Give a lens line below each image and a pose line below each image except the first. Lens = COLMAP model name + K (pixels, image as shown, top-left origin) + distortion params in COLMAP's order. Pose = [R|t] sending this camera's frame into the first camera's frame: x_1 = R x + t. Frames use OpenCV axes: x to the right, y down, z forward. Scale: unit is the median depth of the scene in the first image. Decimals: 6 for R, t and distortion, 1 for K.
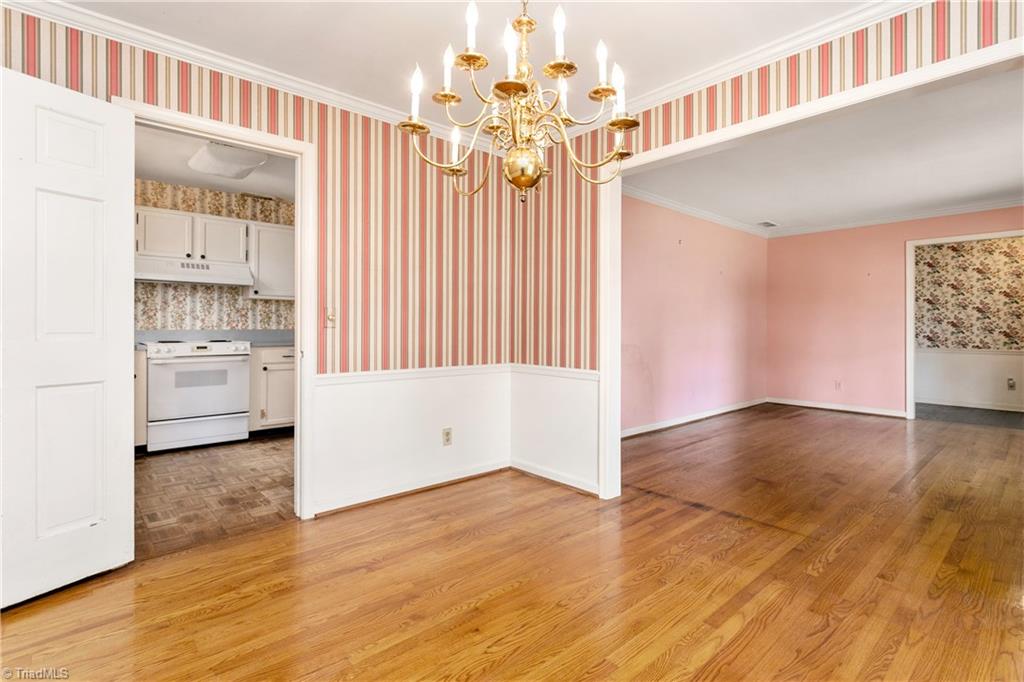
lens RADIAL K [[490.7, 0, 523.3], [0, 490.7, 325.1], [0, 0, 1]] dist [-0.001366, 0.001065]
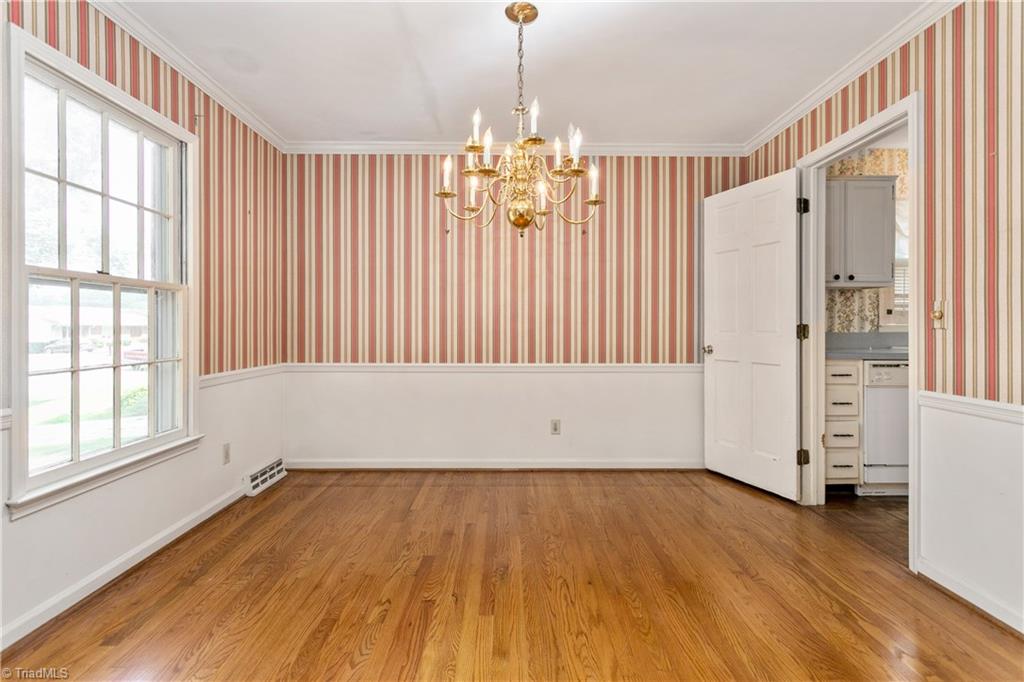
lens RADIAL K [[490.7, 0, 506.1], [0, 490.7, 325.0], [0, 0, 1]] dist [-0.001366, 0.001065]
pose [[-0.688383, -0.007161, -0.725312, 0.351066], [0.001860, 0.999931, -0.011637, 0.004649], [0.725345, -0.009360, -0.688322, 0.646716]]
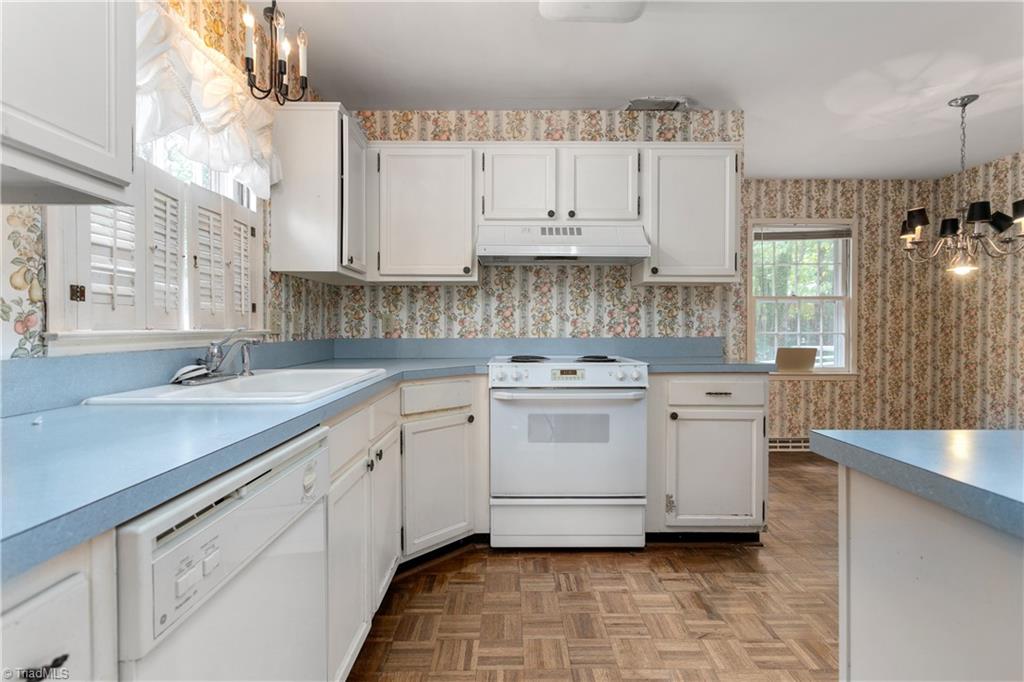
lens RADIAL K [[490.7, 0, 502.2], [0, 490.7, 333.2], [0, 0, 1]] dist [-0.001366, 0.001065]
pose [[0.726327, 0.004772, -0.687333, -0.309347], [0.005823, 0.999897, 0.013095, -0.005346], [0.687325, -0.013513, 0.726224, 0.513812]]
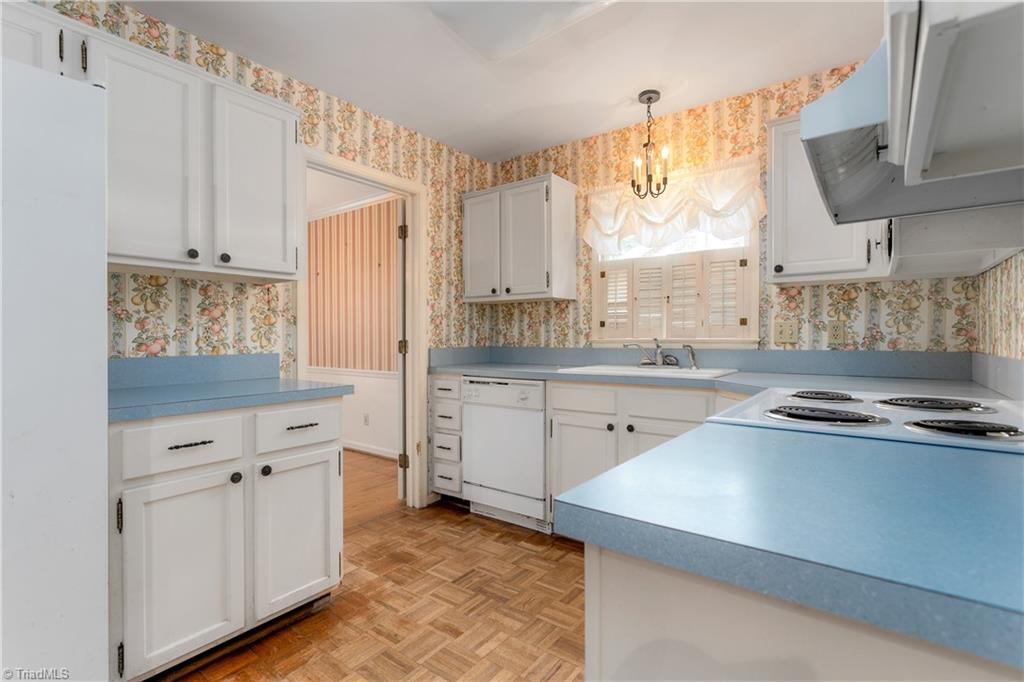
lens RADIAL K [[490.7, 0, 527.2], [0, 490.7, 339.0], [0, 0, 1]] dist [-0.001366, 0.001065]
pose [[-0.982852, 0.002371, -0.184379, -0.428524], [0.002168, 0.999997, 0.001303, -0.005069], [0.184382, 0.000881, -0.982854, 1.209217]]
